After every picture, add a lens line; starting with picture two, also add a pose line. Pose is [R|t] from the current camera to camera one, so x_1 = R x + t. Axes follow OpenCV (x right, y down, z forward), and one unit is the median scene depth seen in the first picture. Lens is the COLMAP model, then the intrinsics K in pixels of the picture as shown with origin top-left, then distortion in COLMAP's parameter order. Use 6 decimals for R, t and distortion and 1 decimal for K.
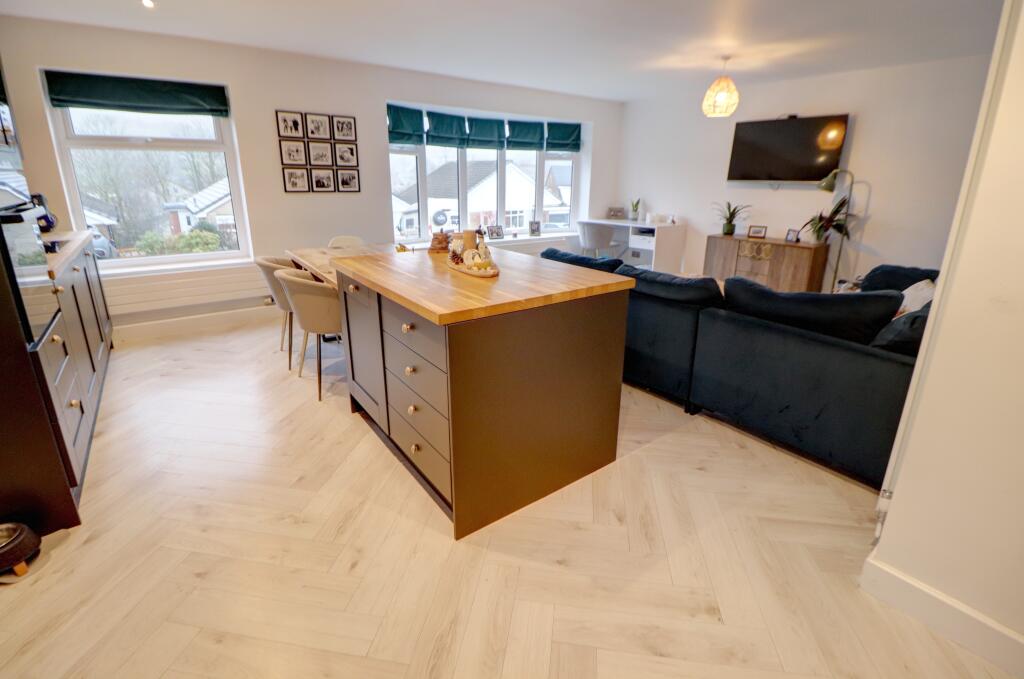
lens RADIAL K [[480.8, 0, 515.1], [0, 480.8, 316.5], [0, 0, 1]] dist [-0.016466, -0.000351]
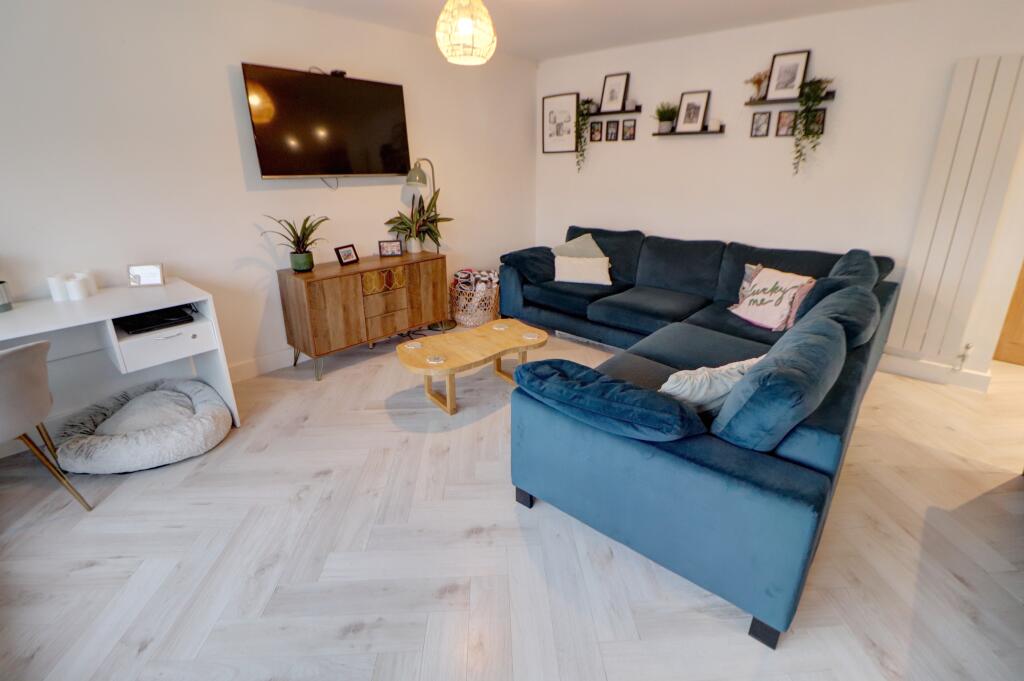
lens RADIAL K [[480.8, 0, 515.1], [0, 480.8, 317.5], [0, 0, 1]] dist [-0.016466, -0.000351]
pose [[-0.202835, -0.310080, 0.928821, -0.170112], [0.271896, 0.893405, 0.357633, -0.278743], [-0.940708, 0.325083, -0.096905, 0.902149]]
